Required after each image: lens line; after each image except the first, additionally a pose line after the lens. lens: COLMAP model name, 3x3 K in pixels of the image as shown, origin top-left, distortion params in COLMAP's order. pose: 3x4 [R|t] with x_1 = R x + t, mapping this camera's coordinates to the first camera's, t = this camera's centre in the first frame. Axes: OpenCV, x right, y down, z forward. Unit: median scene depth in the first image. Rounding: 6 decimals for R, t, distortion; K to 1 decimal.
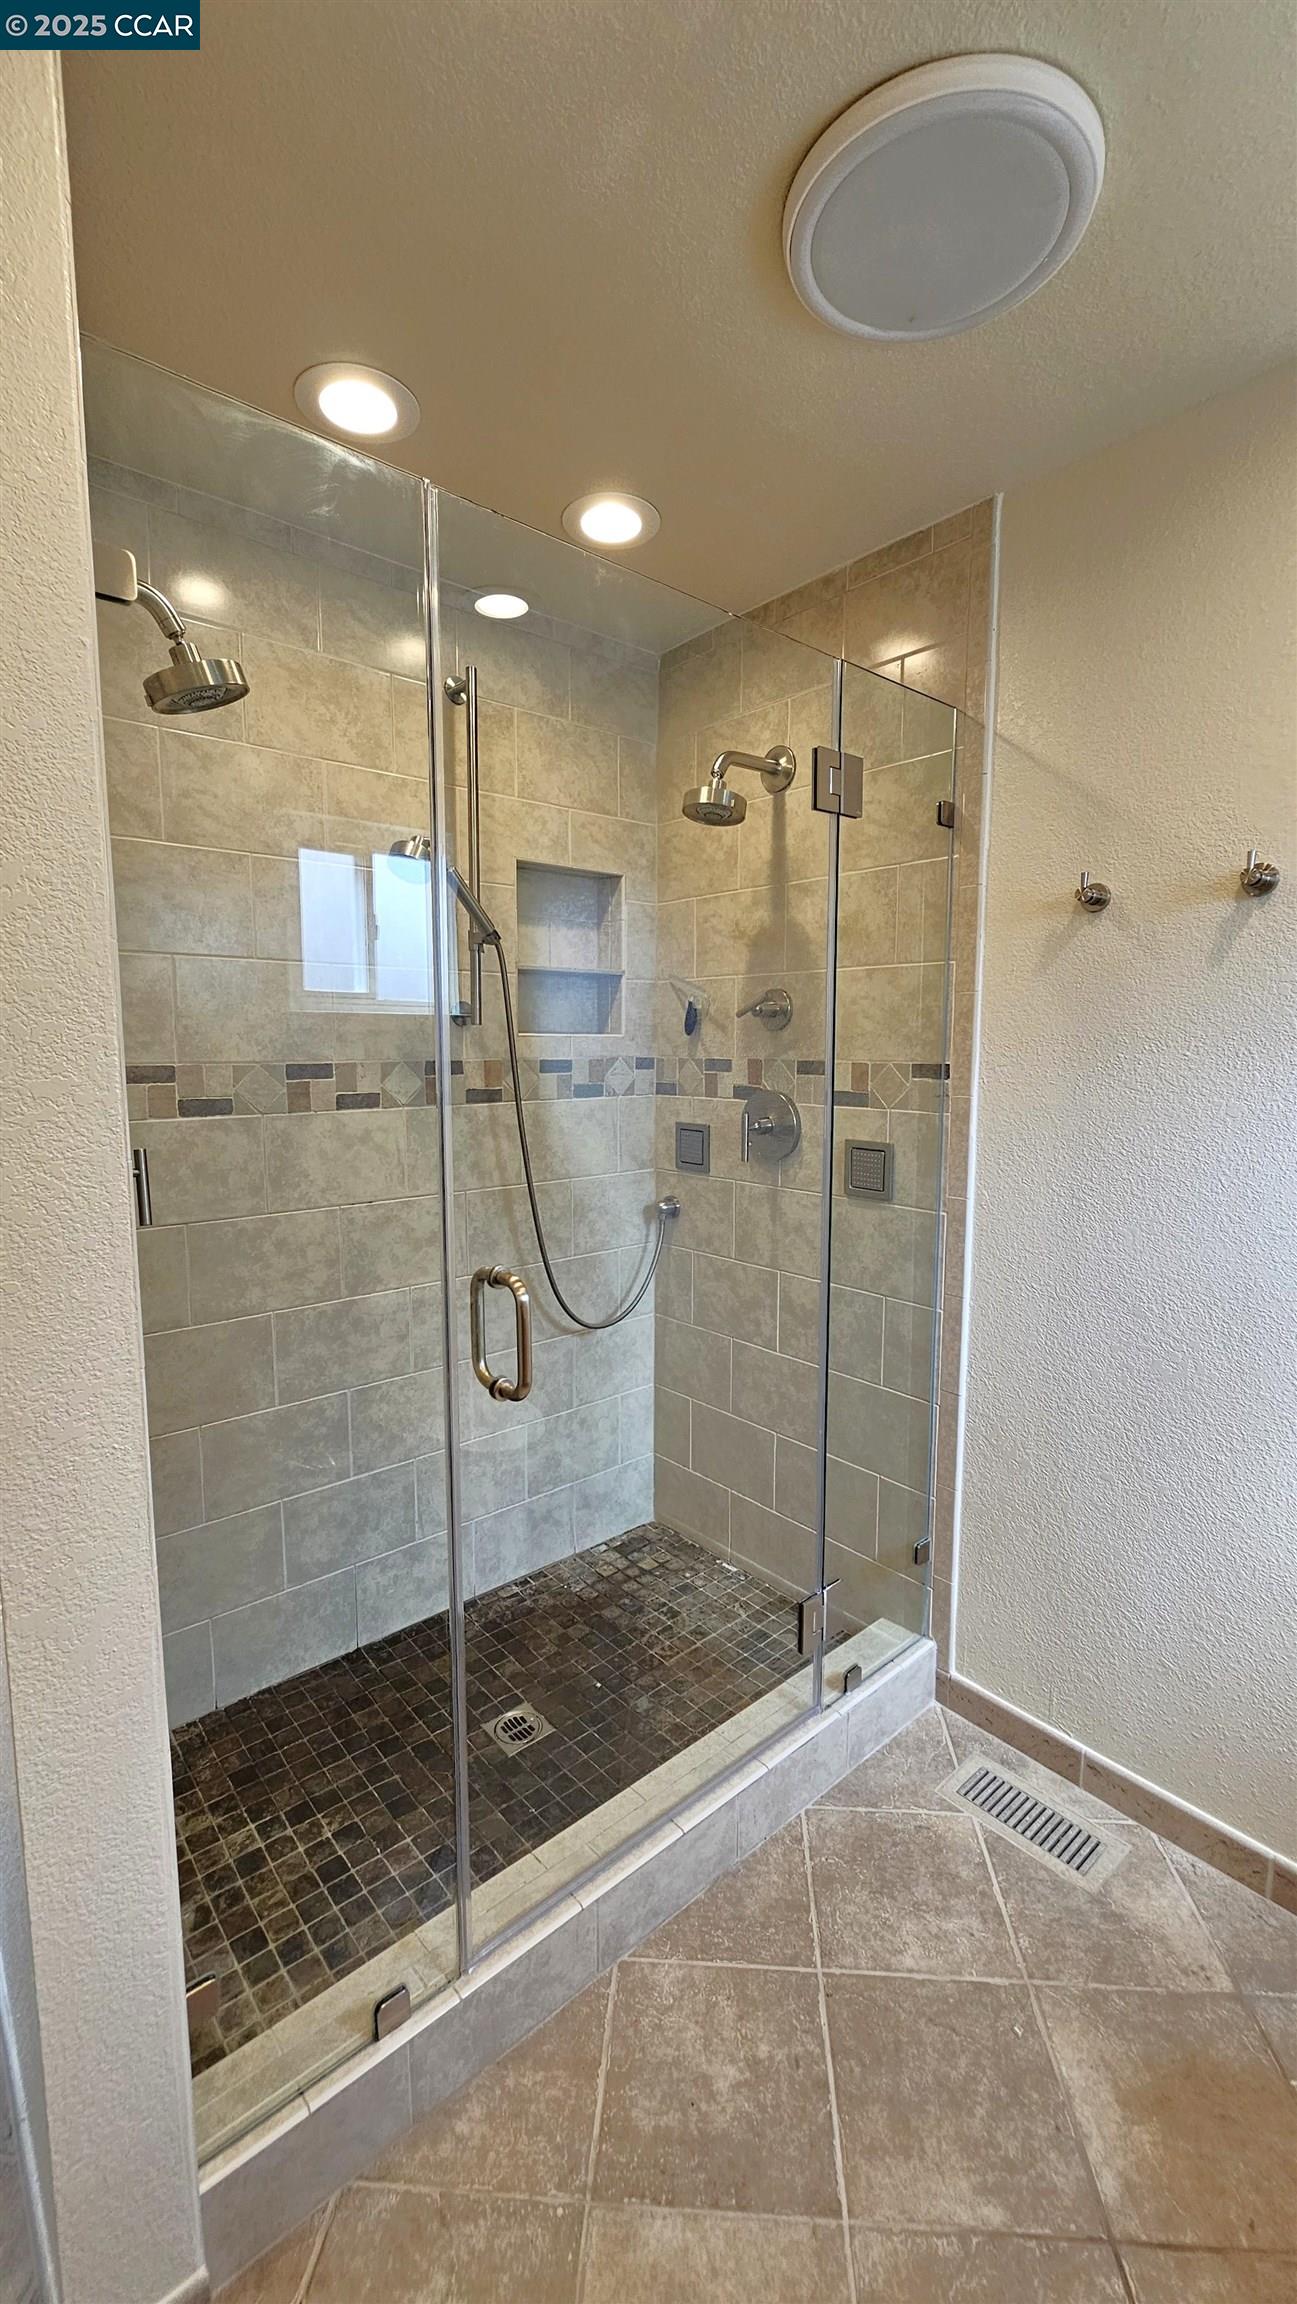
lens RADIAL K [[940.4, 0, 659.6], [0, 940.4, 1153.9], [0, 0, 1]] dist [-0.000148, 0.000818]
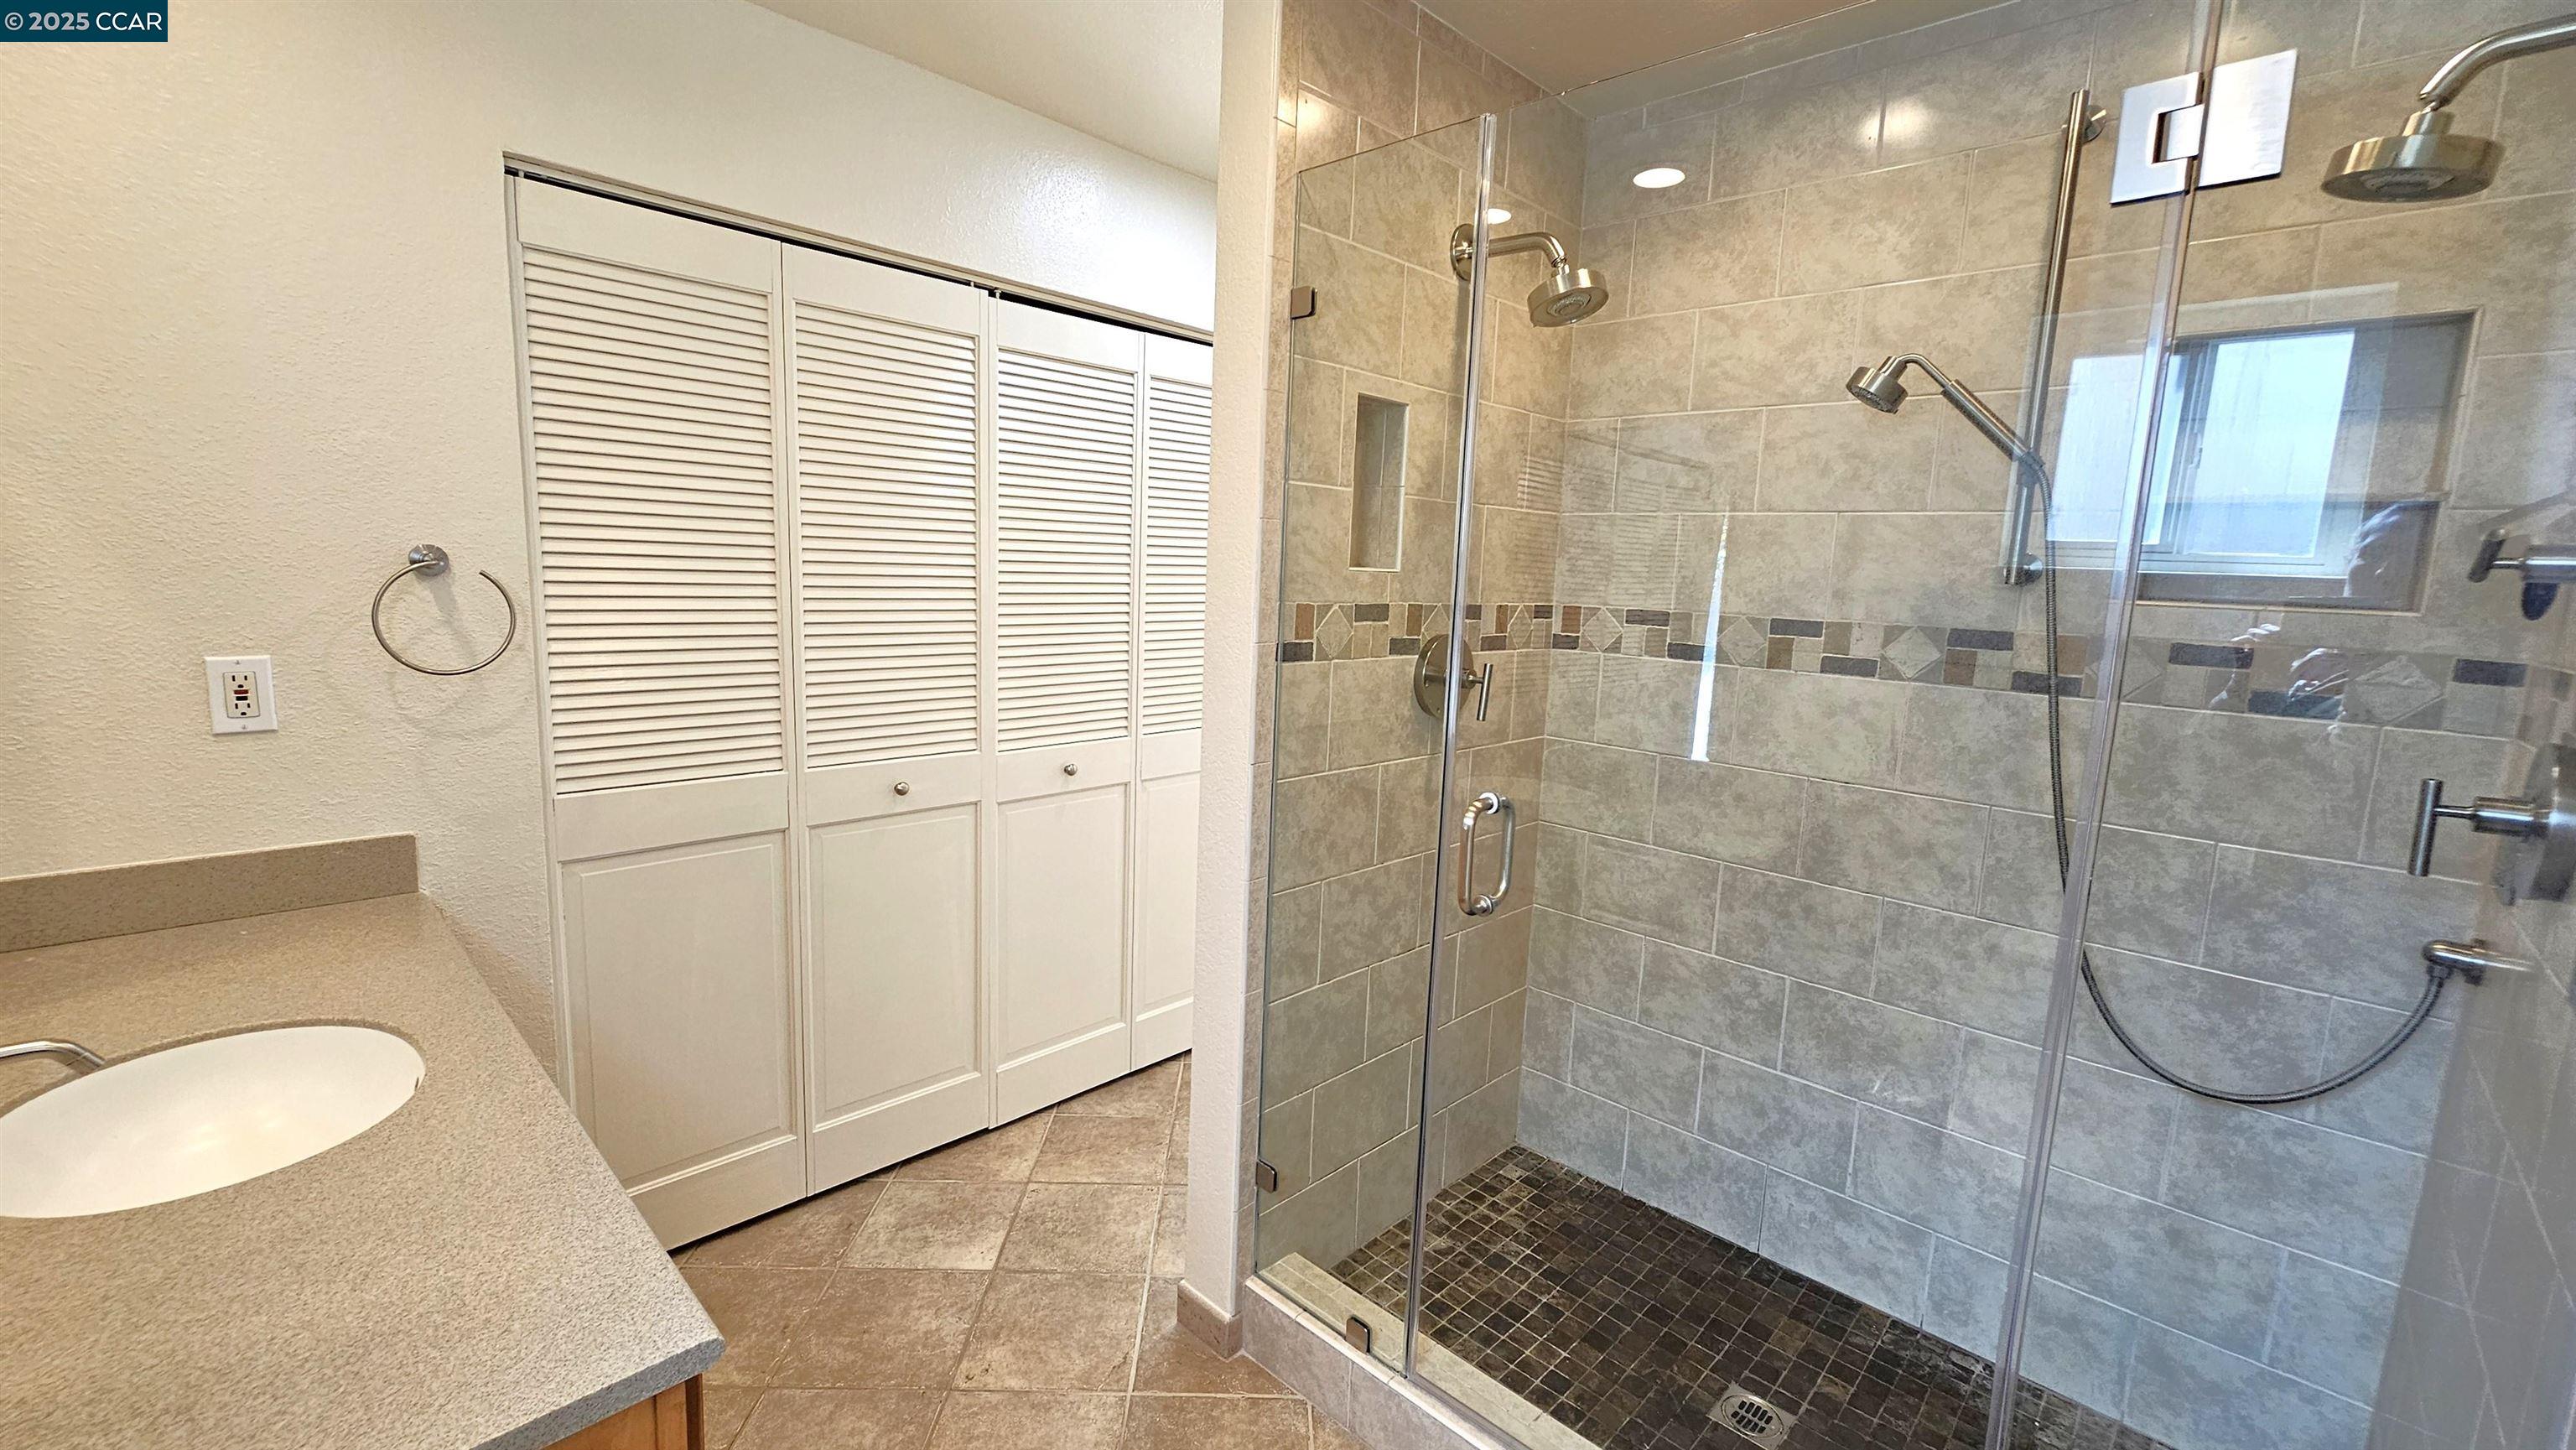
lens RADIAL K [[1051.5, 0, 1298.0], [0, 1051.5, 721.0], [0, 0, 1]] dist [-0.000148, 0.000818]
pose [[0.101137, 0.148604, -0.983711, 0.630582], [-0.159166, 0.978462, 0.131447, -0.055583], [0.982058, 0.143279, 0.122611, 0.391935]]
